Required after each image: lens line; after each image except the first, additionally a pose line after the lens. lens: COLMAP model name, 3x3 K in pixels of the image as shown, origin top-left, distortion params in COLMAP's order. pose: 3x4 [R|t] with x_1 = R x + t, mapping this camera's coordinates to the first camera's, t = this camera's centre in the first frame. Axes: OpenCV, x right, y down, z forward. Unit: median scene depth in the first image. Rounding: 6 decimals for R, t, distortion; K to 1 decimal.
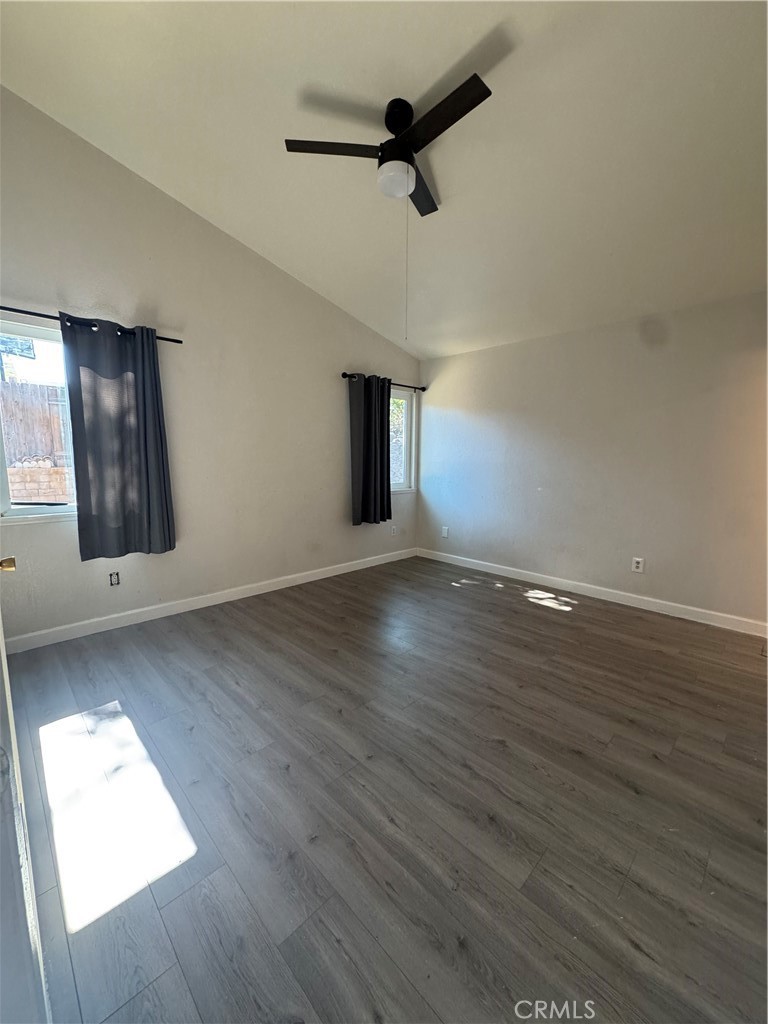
lens RADIAL K [[407.7, 0, 383.1], [0, 407.7, 511.9], [0, 0, 1]] dist [-0.002994, 0.000426]
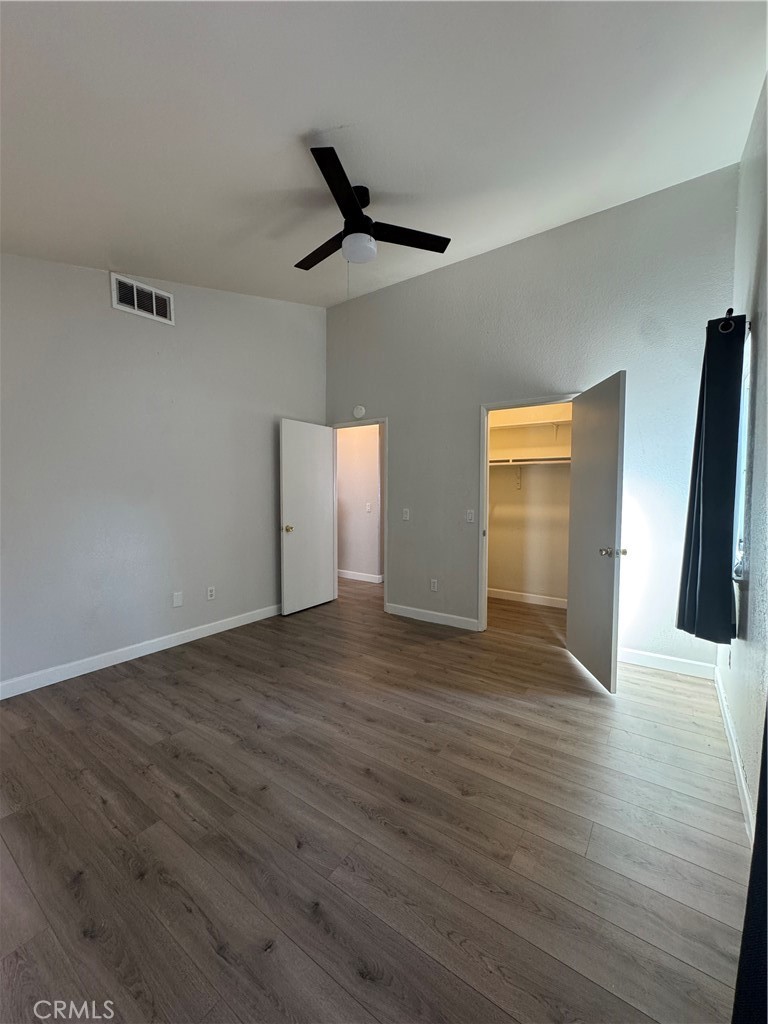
lens RADIAL K [[407.7, 0, 383.1], [0, 407.7, 511.9], [0, 0, 1]] dist [-0.002994, 0.000426]
pose [[-0.984607, -0.003458, -0.174746, 0.144496], [-0.035914, 0.982473, 0.182912, -0.281338], [0.171051, 0.186372, -0.967475, 2.005771]]
